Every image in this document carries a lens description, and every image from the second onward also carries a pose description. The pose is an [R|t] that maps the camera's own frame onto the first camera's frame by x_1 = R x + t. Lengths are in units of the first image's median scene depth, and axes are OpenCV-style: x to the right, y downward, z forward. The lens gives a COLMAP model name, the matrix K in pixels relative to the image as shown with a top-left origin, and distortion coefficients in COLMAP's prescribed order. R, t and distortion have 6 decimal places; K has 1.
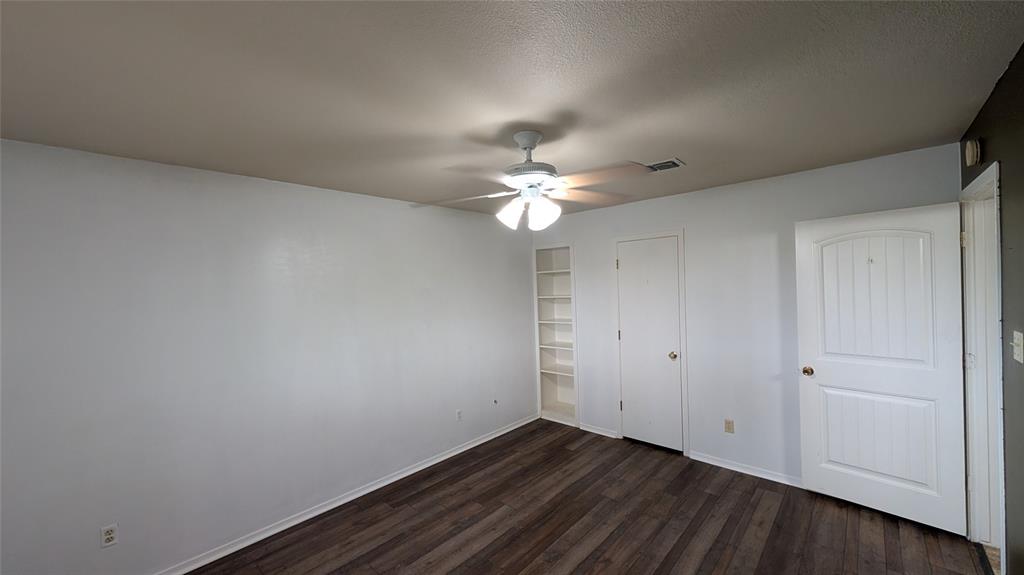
lens RADIAL K [[383.1, 0, 513.9], [0, 383.1, 291.4], [0, 0, 1]] dist [0.001562, 0.000216]
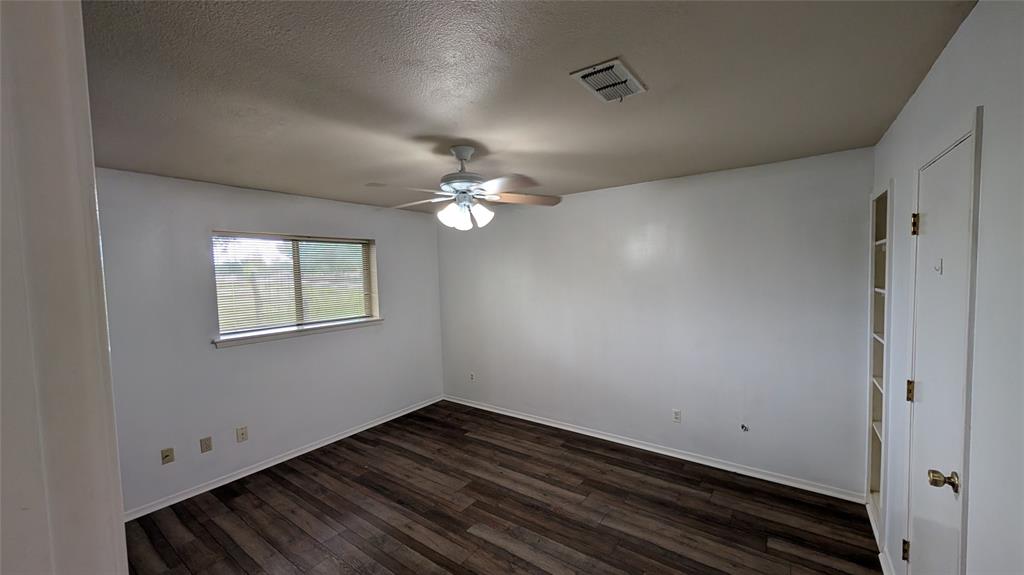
lens RADIAL K [[383.1, 0, 513.9], [0, 383.1, 291.4], [0, 0, 1]] dist [0.001562, 0.000216]
pose [[0.129457, 0.083804, -0.988037, 0.890271], [0.002578, 0.996390, 0.084851, -0.049431], [0.991582, -0.013532, 0.128773, 0.711312]]
